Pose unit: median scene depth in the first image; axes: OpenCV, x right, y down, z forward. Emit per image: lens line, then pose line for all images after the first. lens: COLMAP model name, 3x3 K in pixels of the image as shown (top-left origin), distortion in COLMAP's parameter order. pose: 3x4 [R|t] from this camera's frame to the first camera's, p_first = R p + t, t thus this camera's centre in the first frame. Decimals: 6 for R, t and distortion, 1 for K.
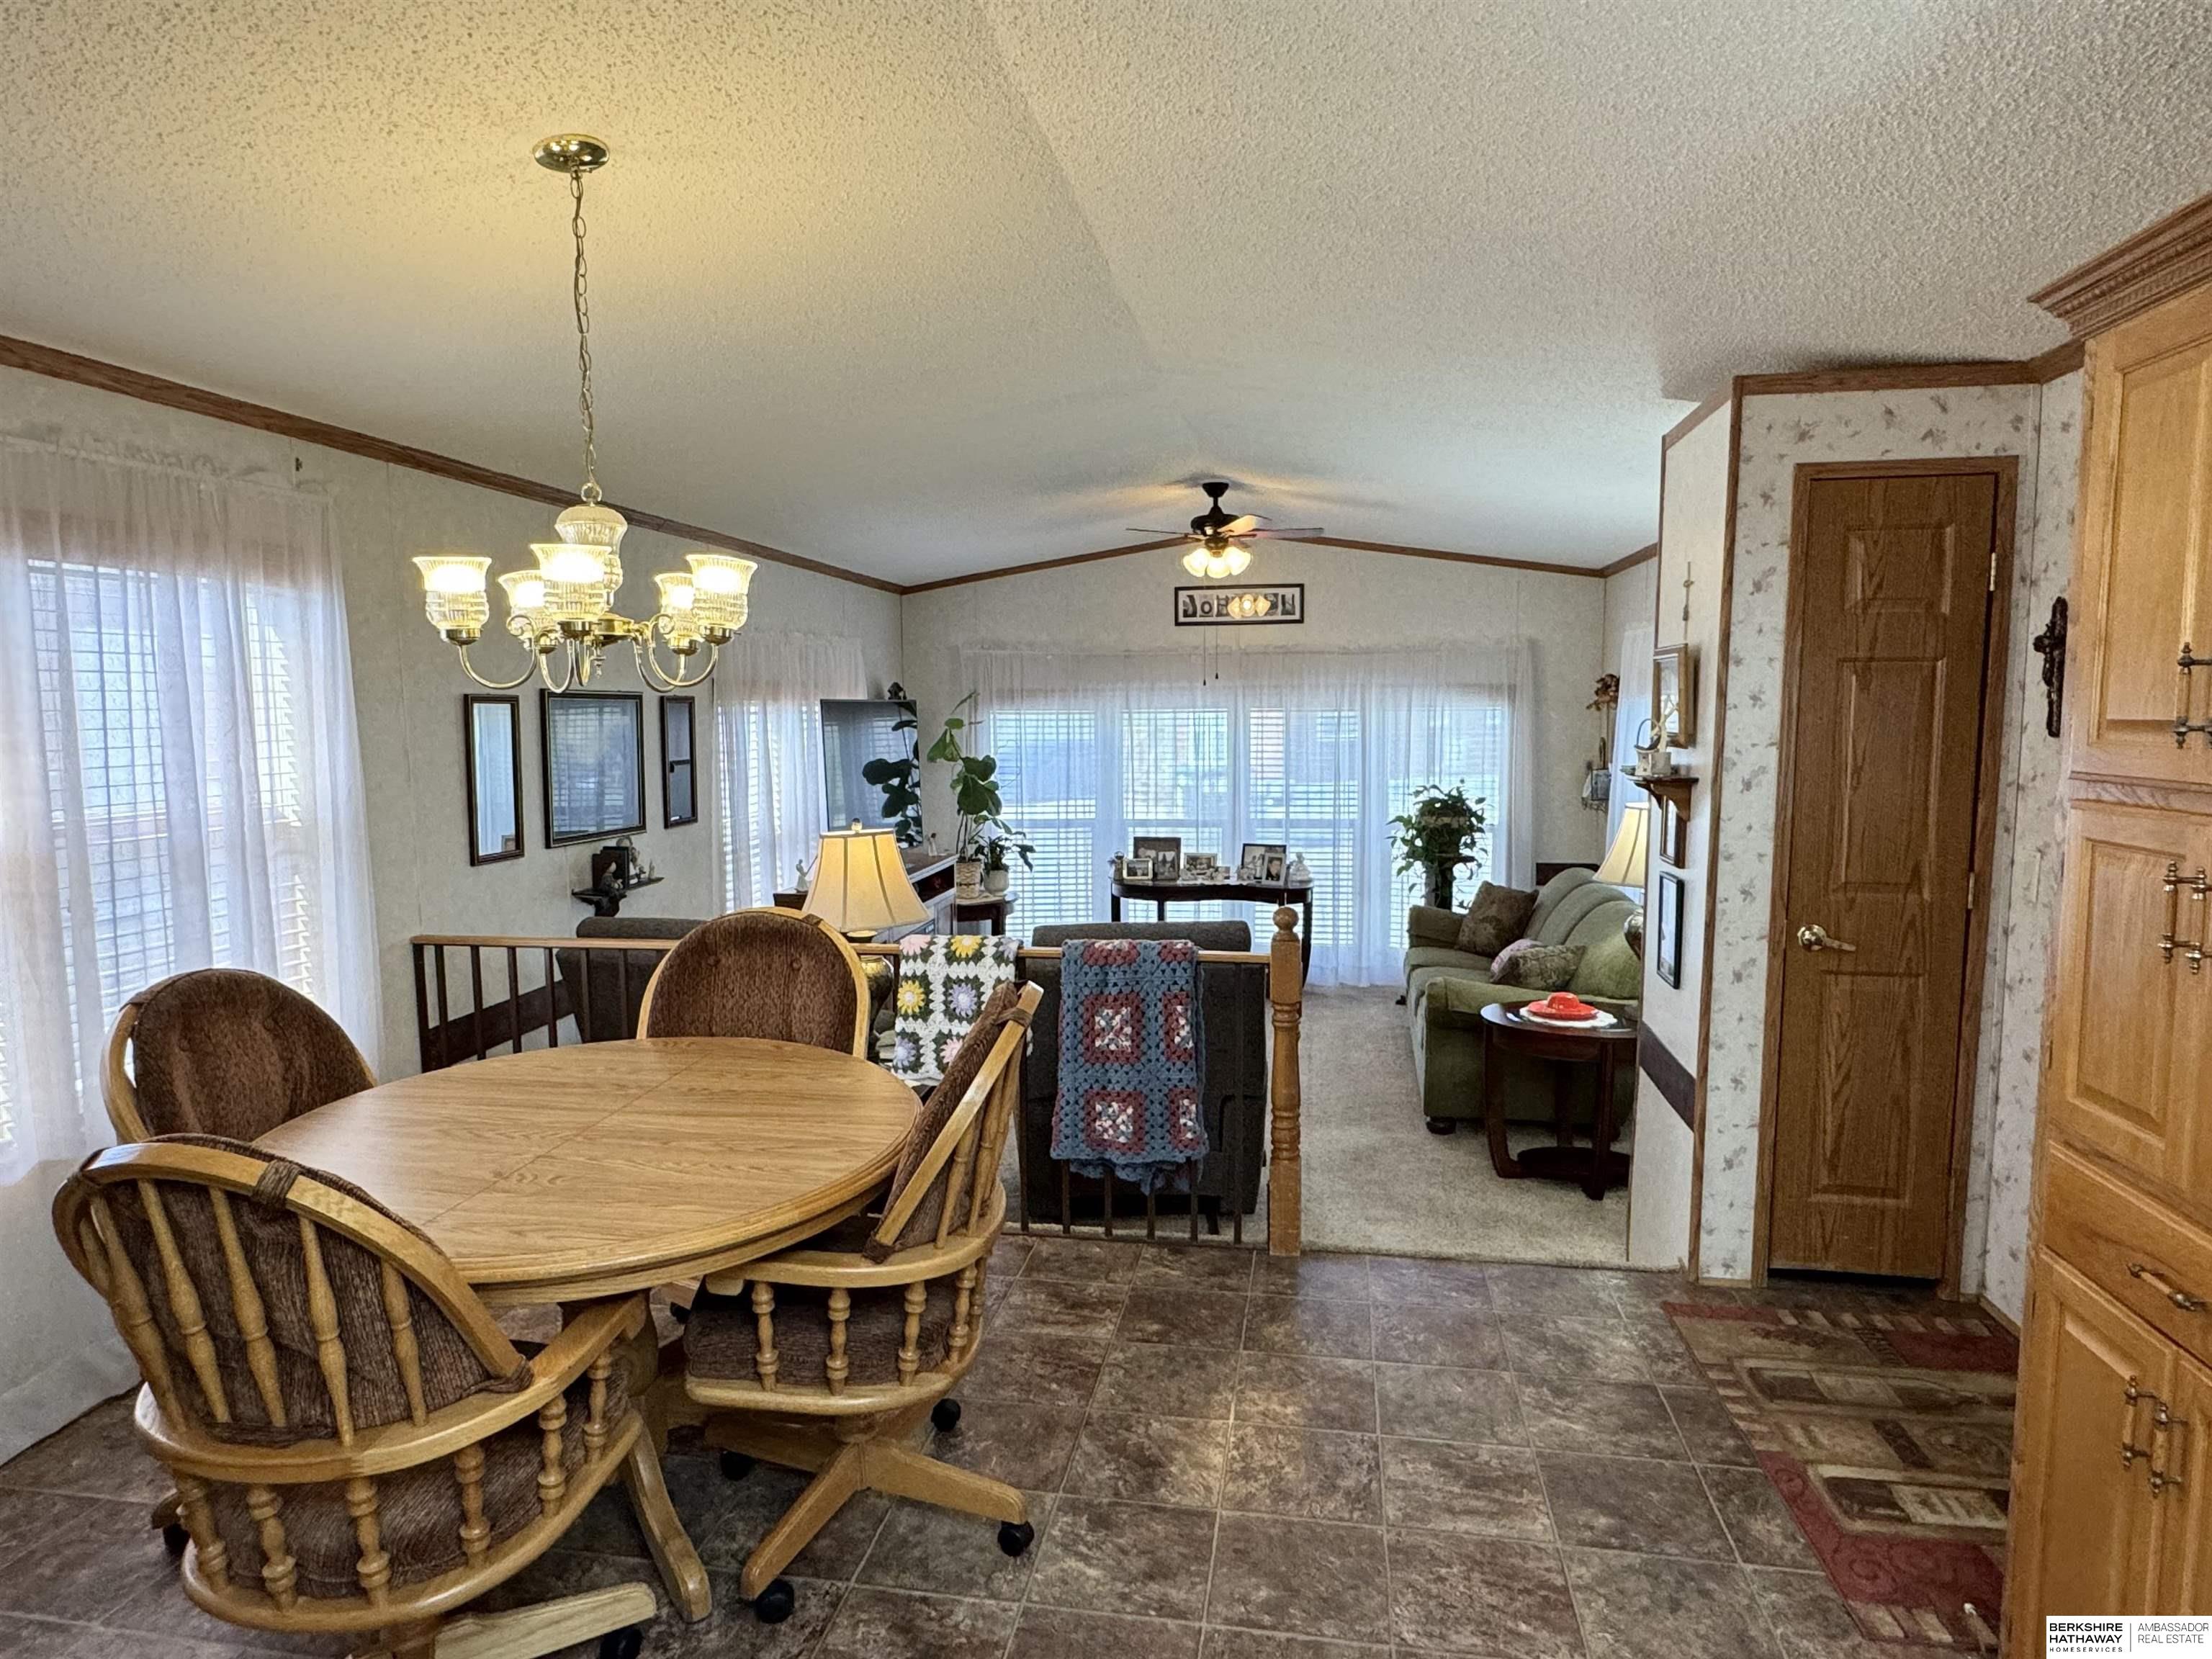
lens RADIAL K [[1271.4, 0, 1084.0], [0, 1271.4, 831.2], [0, 0, 1]] dist [-0.002076, 0.001972]
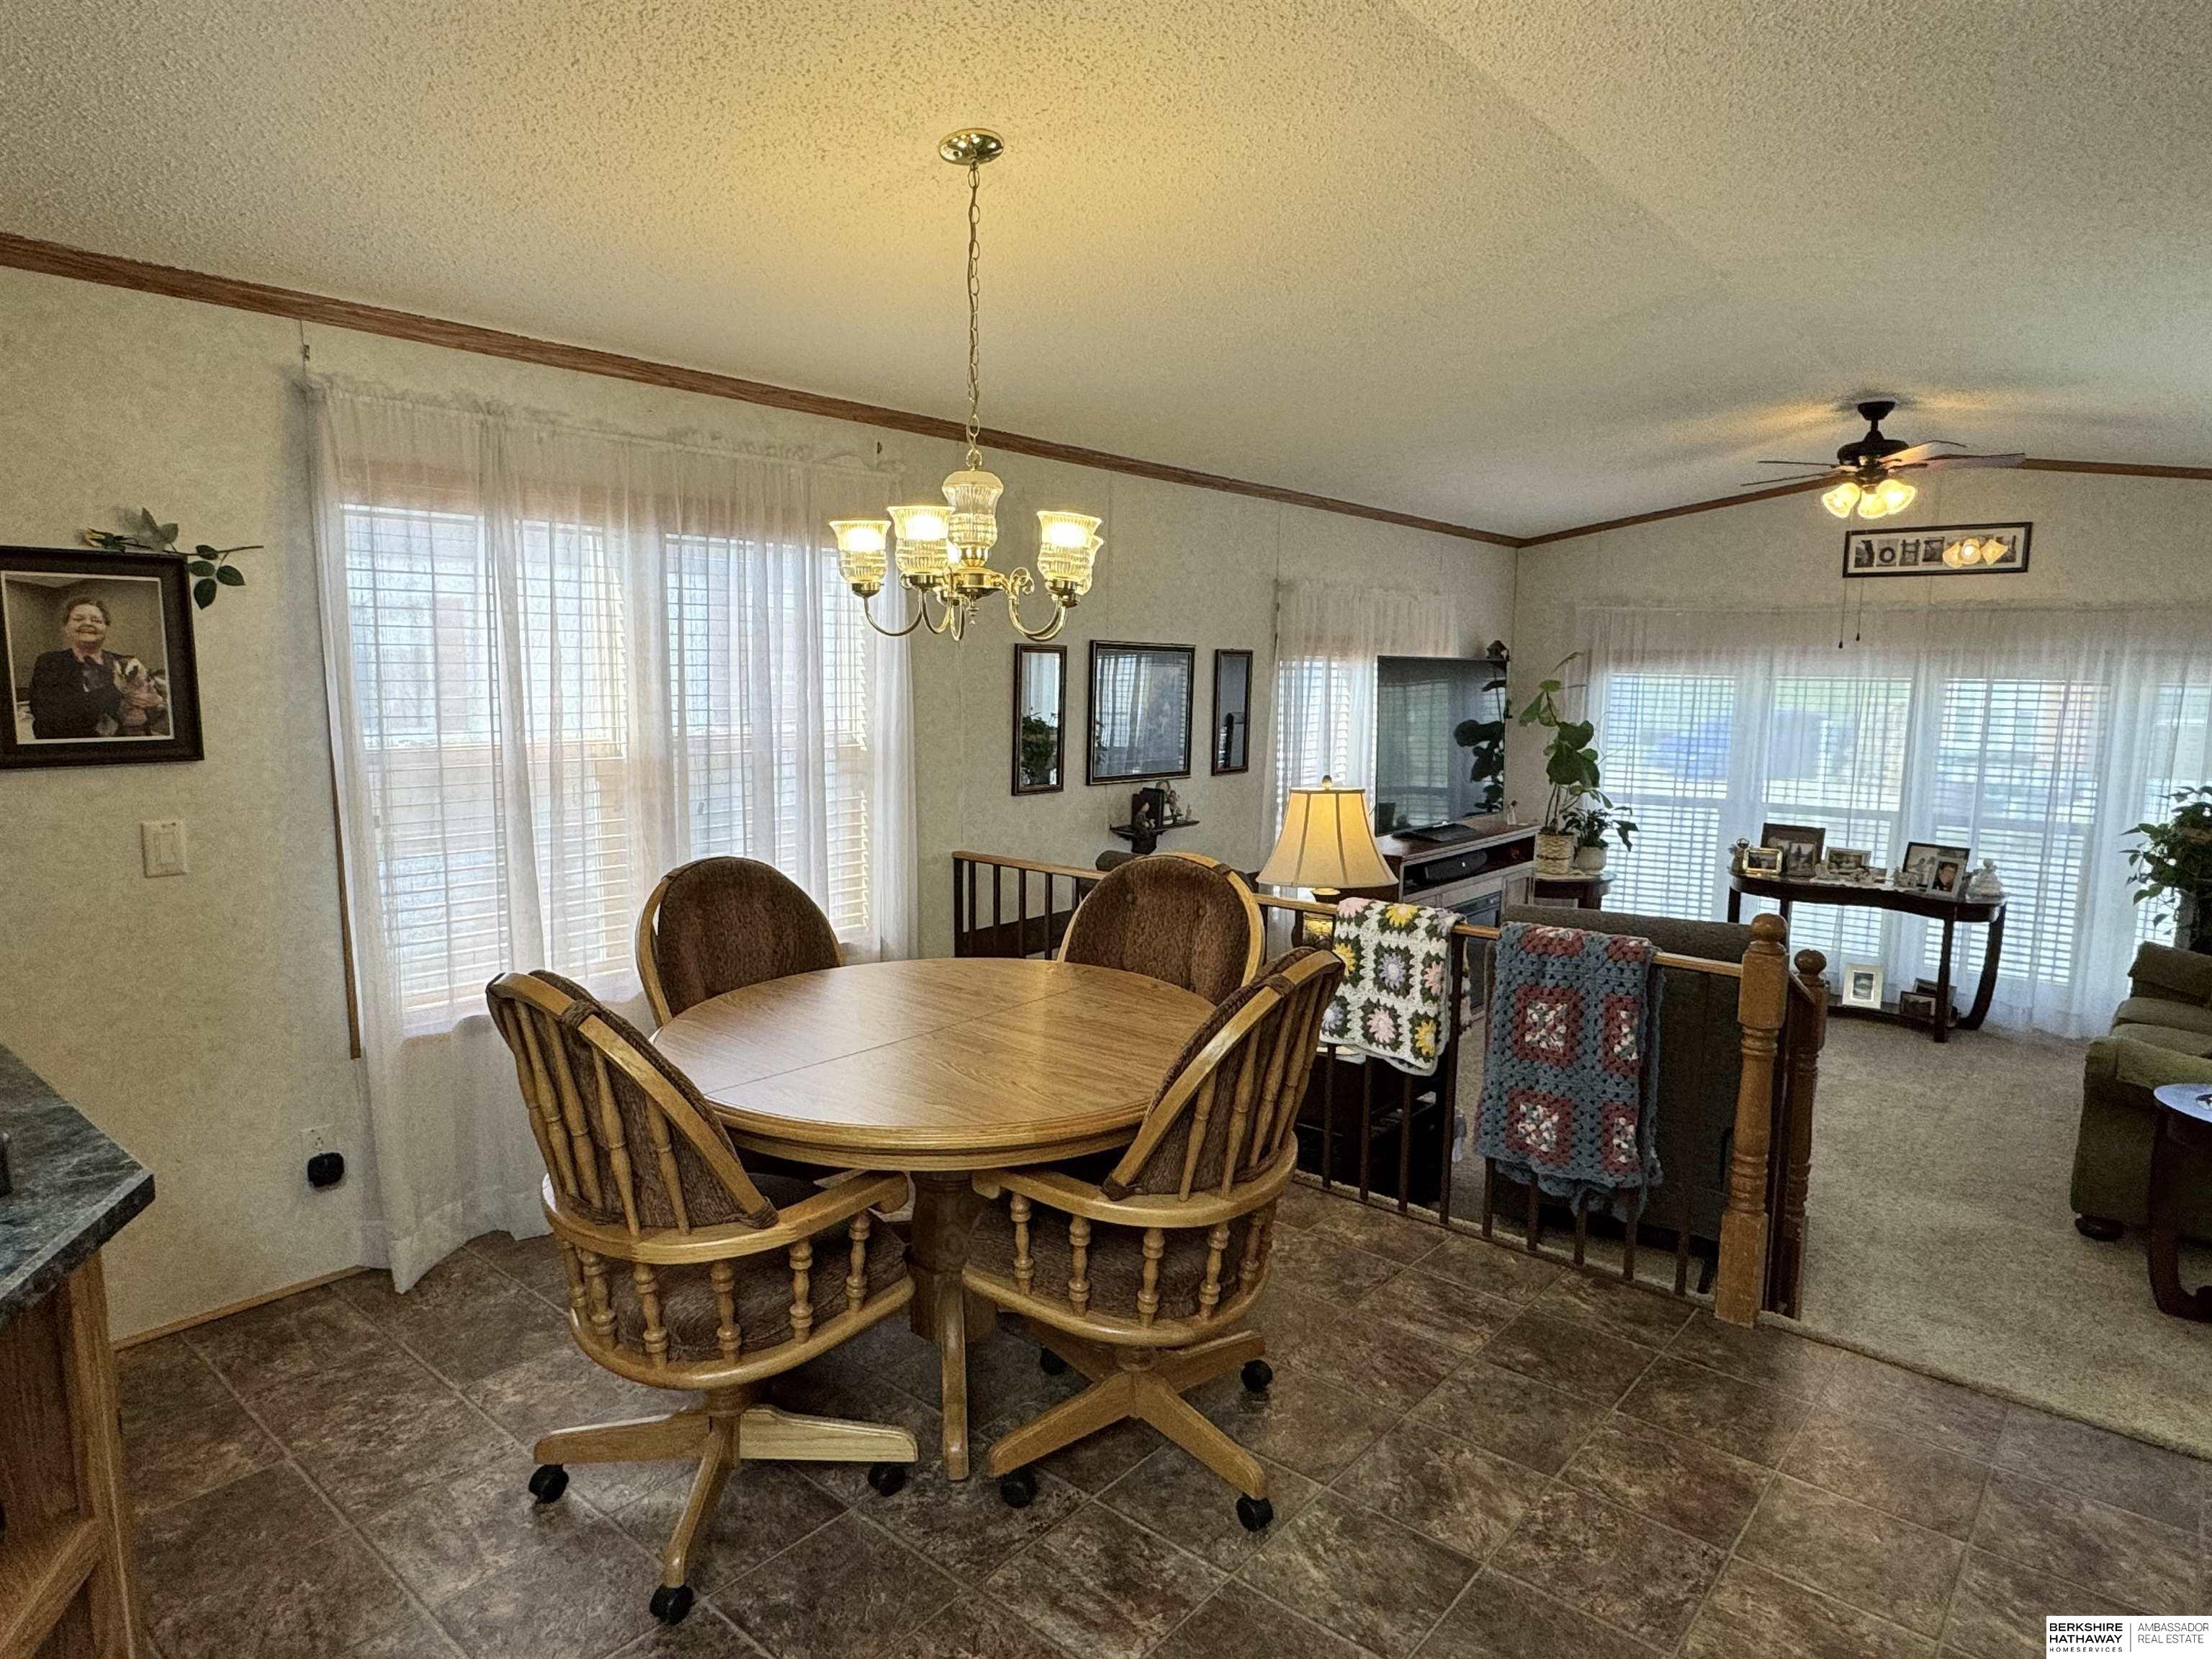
lens RADIAL K [[1271.4, 0, 1112.1], [0, 1271.4, 830.1], [0, 0, 1]] dist [-0.002076, 0.001972]
pose [[0.867026, 0.085942, -0.490795, 0.122453], [-0.070749, 0.996267, 0.049471, -0.003490], [0.493214, -0.008169, 0.869869, 0.042162]]
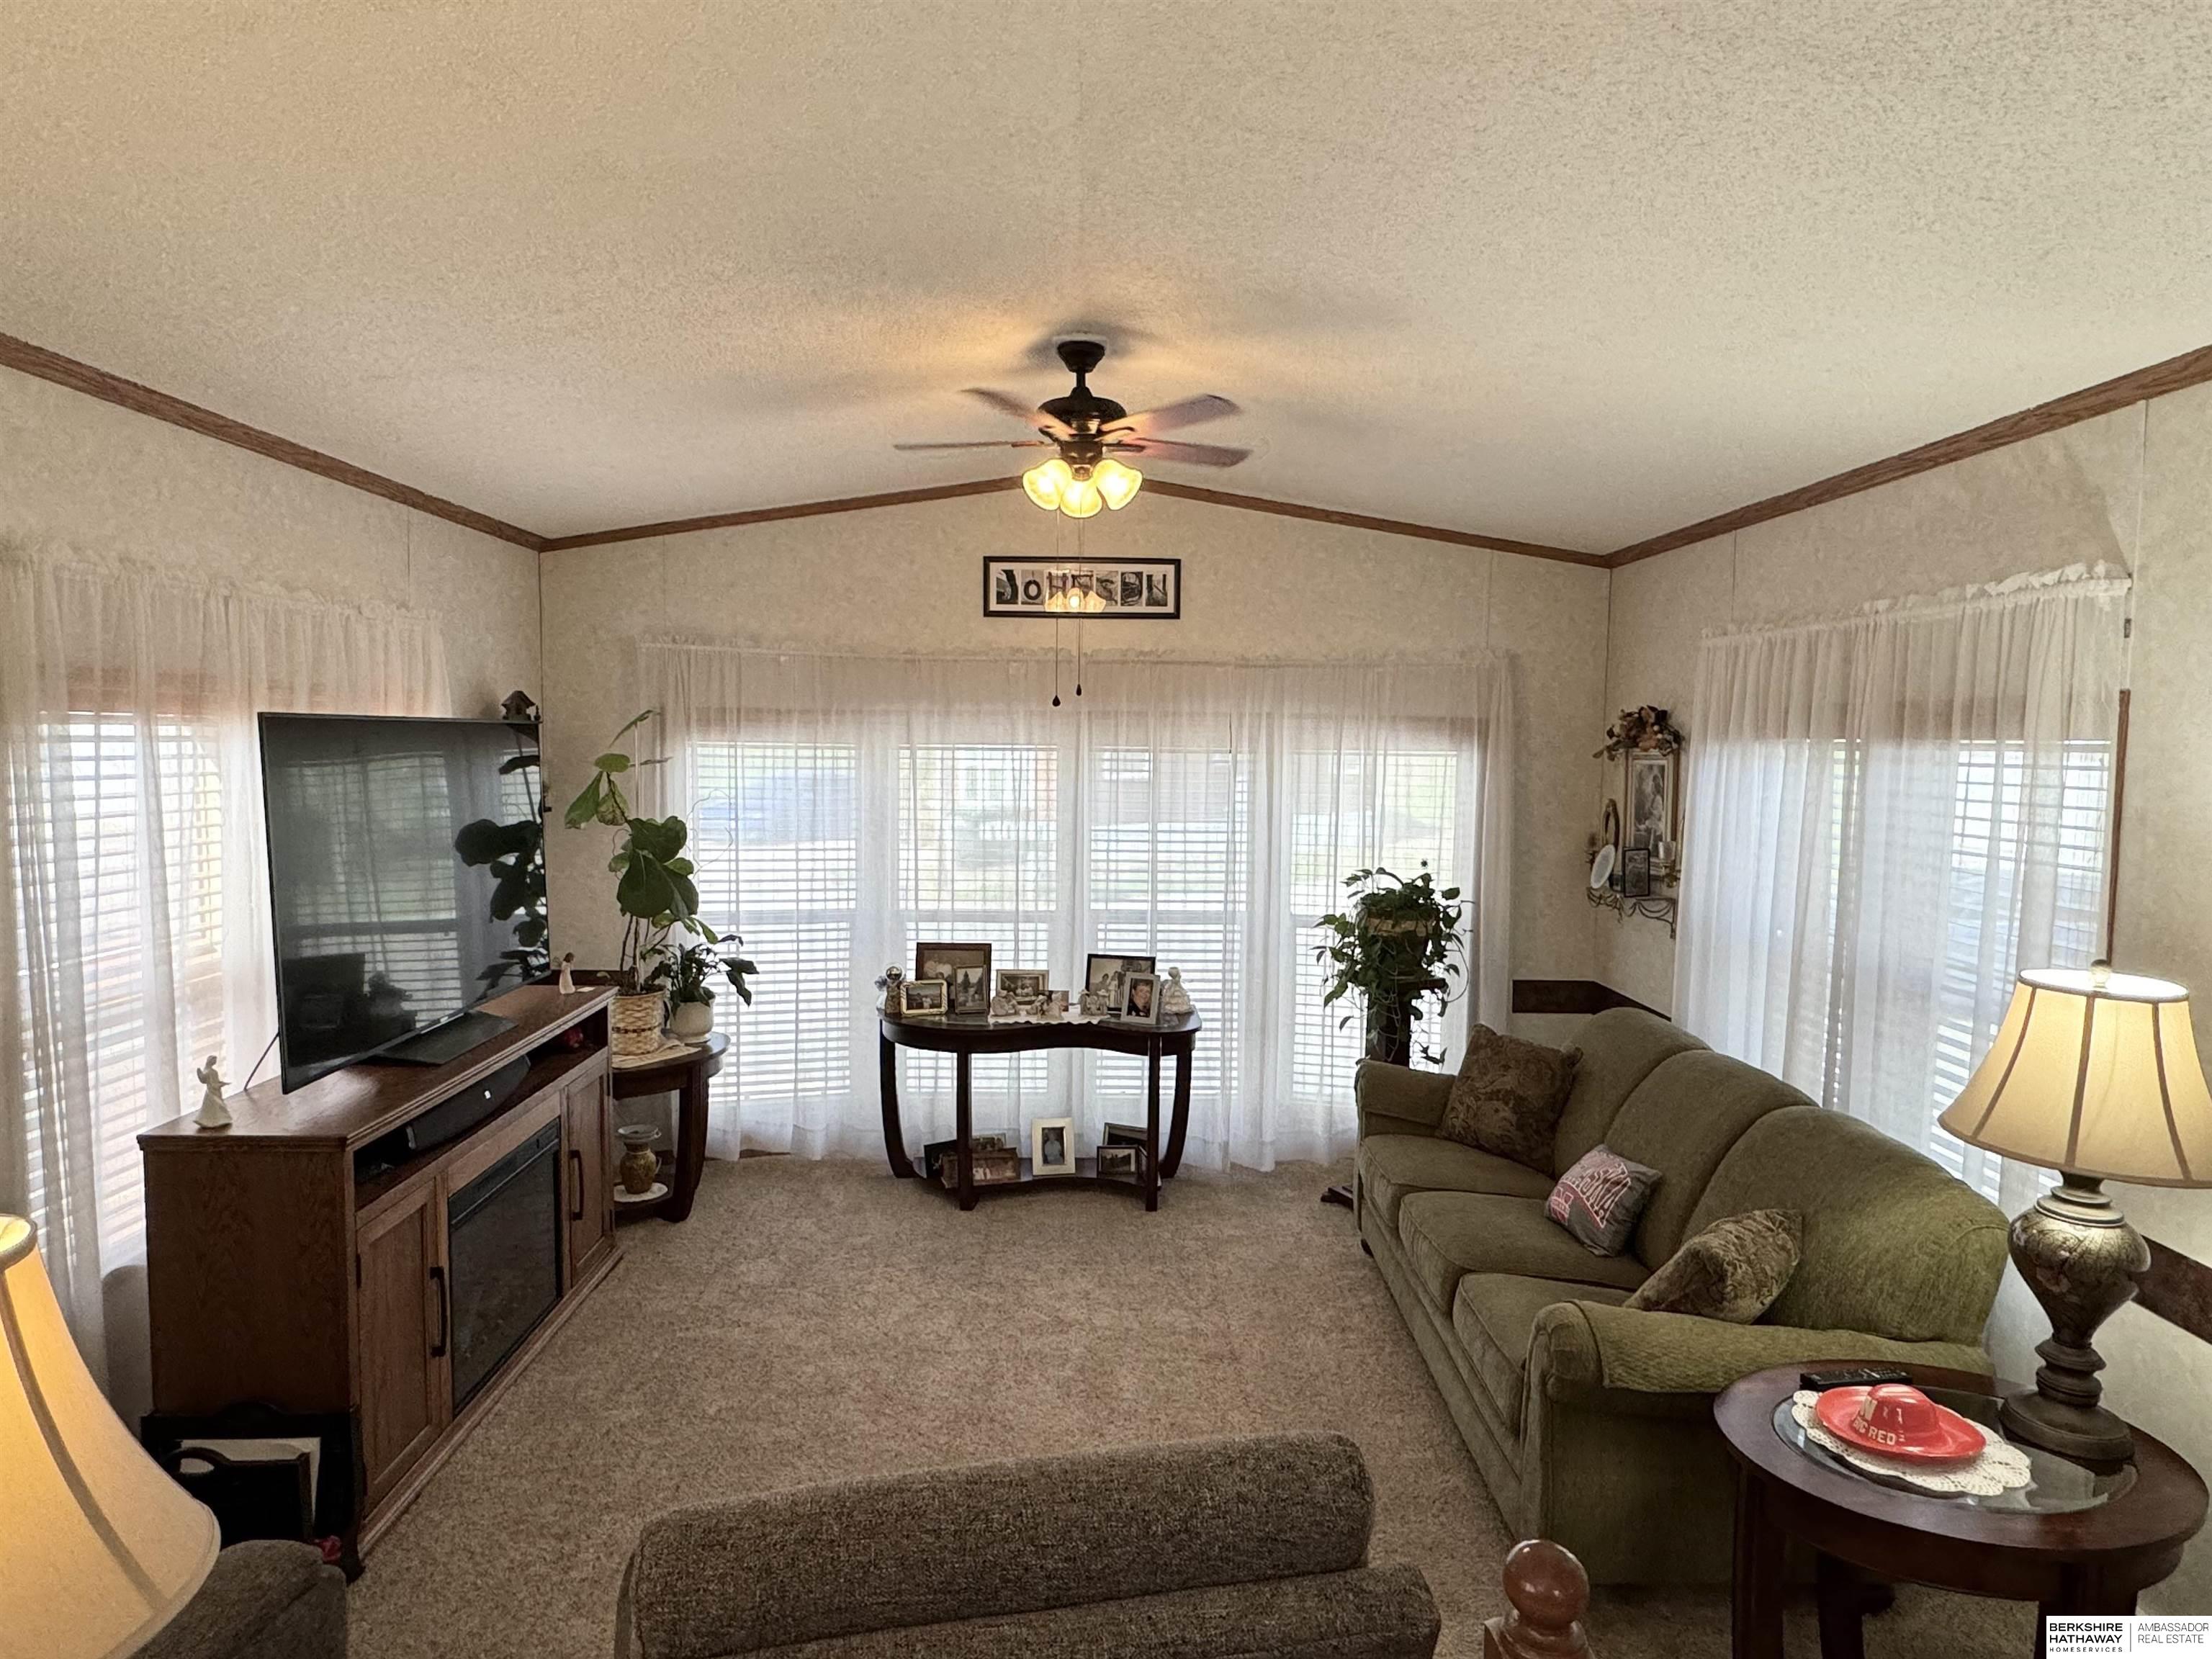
lens RADIAL K [[1271.4, 0, 1084.0], [0, 1271.4, 832.5], [0, 0, 1]] dist [-0.002076, 0.001972]
pose [[0.981893, 0.007500, 0.189290, 0.000269], [-0.003066, 0.999714, -0.023708, -0.056069], [-0.189414, 0.022698, 0.981635, 0.549786]]
